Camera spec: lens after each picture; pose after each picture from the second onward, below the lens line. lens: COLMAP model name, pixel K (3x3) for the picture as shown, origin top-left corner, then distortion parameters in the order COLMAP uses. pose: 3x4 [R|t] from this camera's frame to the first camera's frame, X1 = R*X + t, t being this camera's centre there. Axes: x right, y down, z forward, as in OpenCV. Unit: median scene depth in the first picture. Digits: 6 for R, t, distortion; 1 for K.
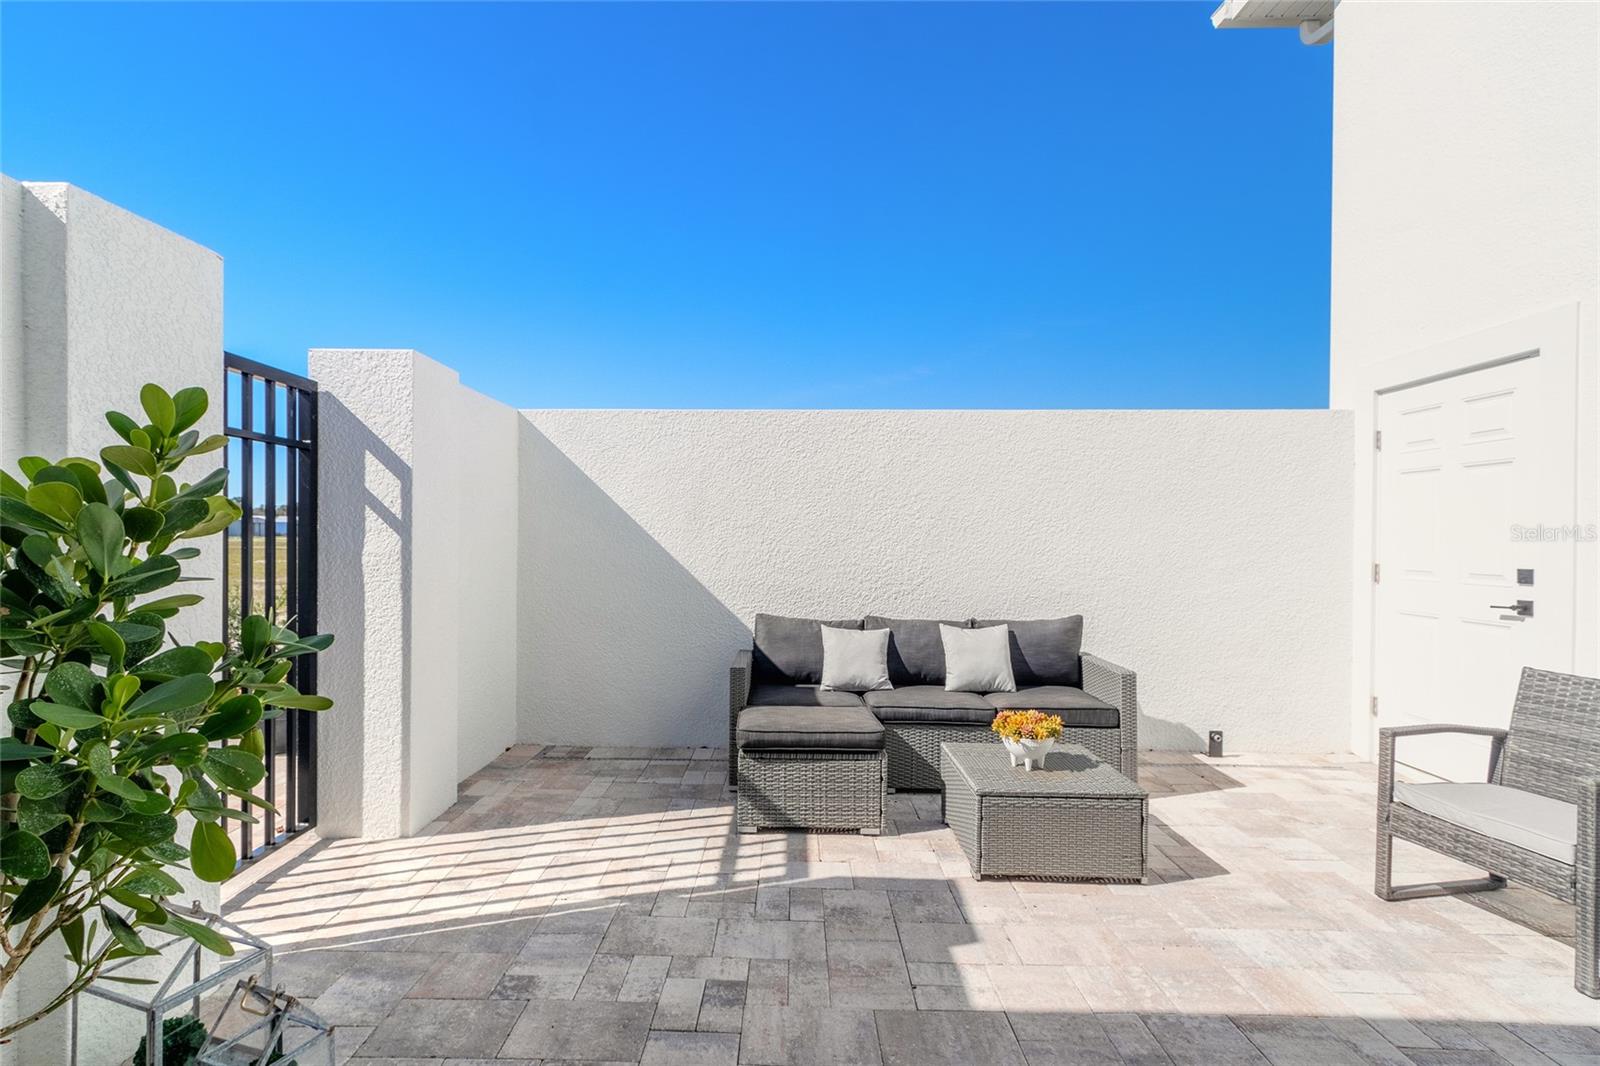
lens RADIAL K [[739.9, 0, 776.3], [0, 739.9, 539.8], [0, 0, 1]] dist [0.005084, -0.001149]
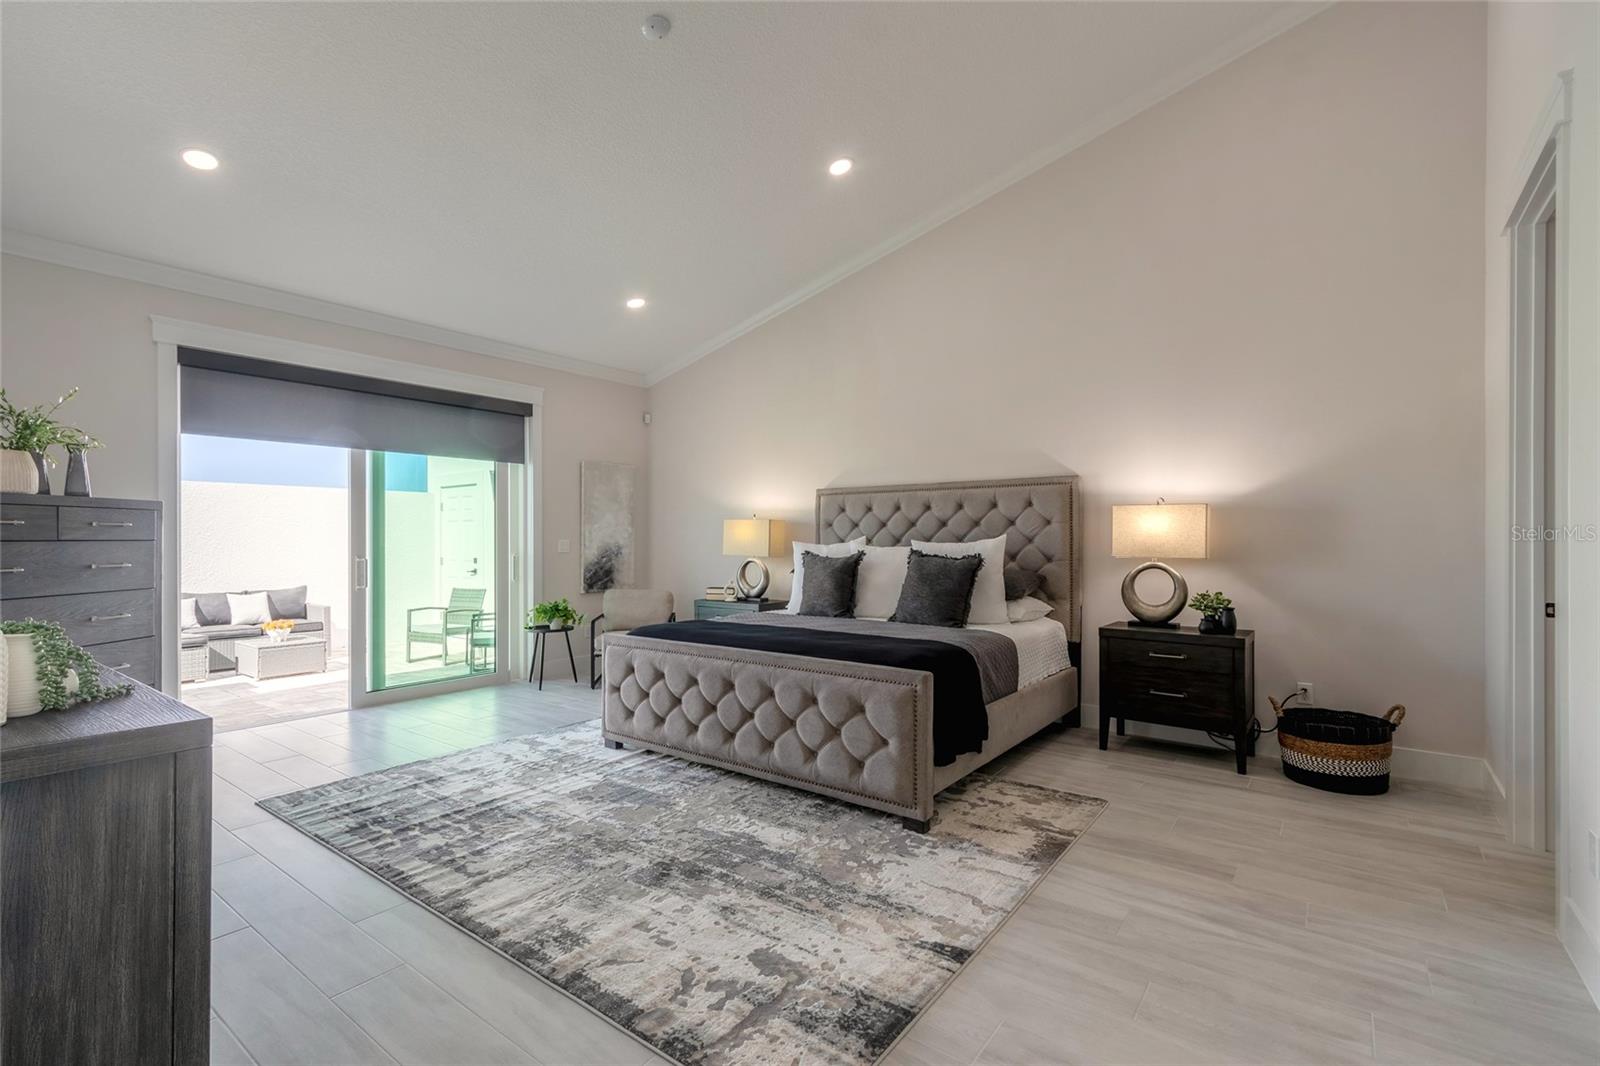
lens RADIAL K [[739.9, 0, 776.3], [0, 739.9, 539.8], [0, 0, 1]] dist [0.005084, -0.001149]
pose [[0.598856, -0.008489, 0.800812, -0.508653], [0.008743, 0.999954, 0.004062, -0.027115], [-0.800809, 0.004569, 0.598903, -1.428476]]
